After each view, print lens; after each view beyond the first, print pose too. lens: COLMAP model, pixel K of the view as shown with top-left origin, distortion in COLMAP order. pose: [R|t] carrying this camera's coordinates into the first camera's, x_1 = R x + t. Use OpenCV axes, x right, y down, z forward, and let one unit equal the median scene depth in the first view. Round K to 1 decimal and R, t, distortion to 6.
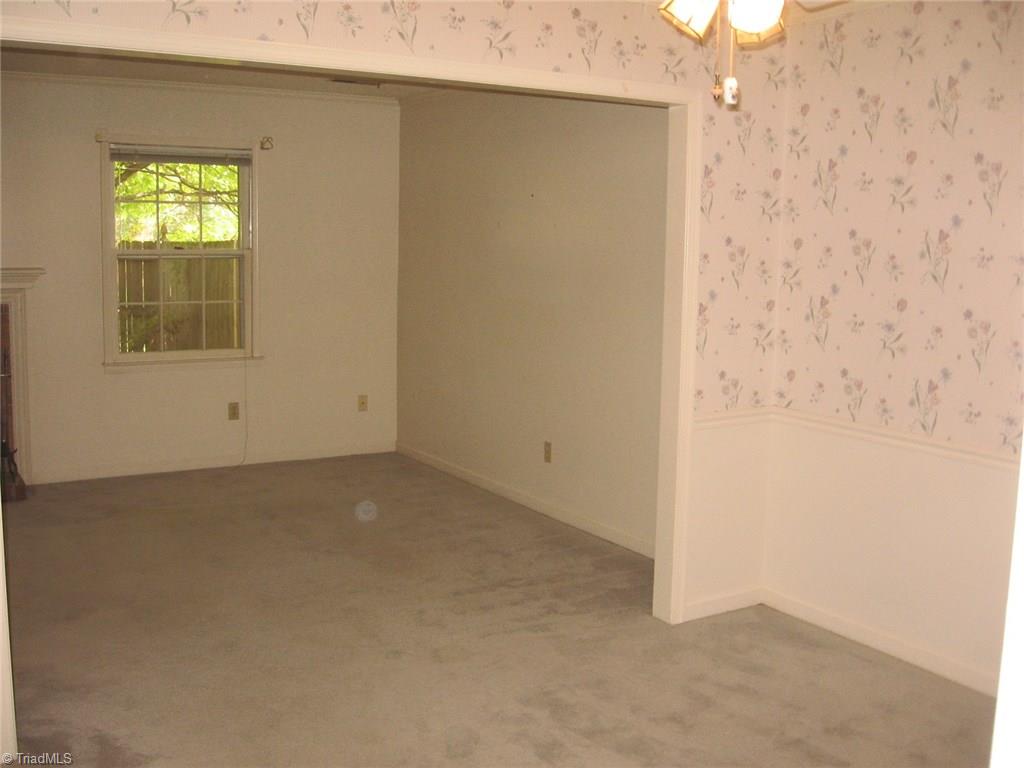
lens RADIAL K [[1038.5, 0, 506.9], [0, 1038.5, 381.9], [0, 0, 1]] dist [-0.119270, 0.021695]
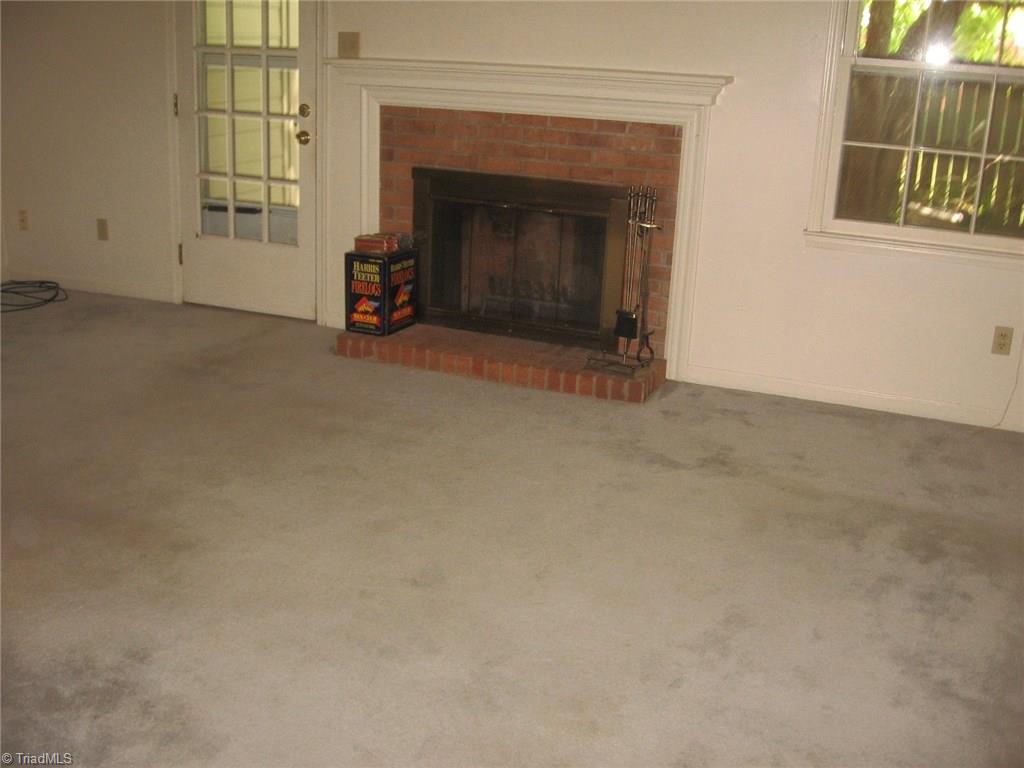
lens RADIAL K [[1038.5, 0, 506.9], [0, 1038.5, 381.9], [0, 0, 1]] dist [-0.119270, 0.021695]
pose [[0.600970, 0.253940, -0.757859, 0.020821], [-0.143427, 0.967058, 0.210302, -0.034406], [0.786298, -0.017688, 0.617594, 0.424495]]
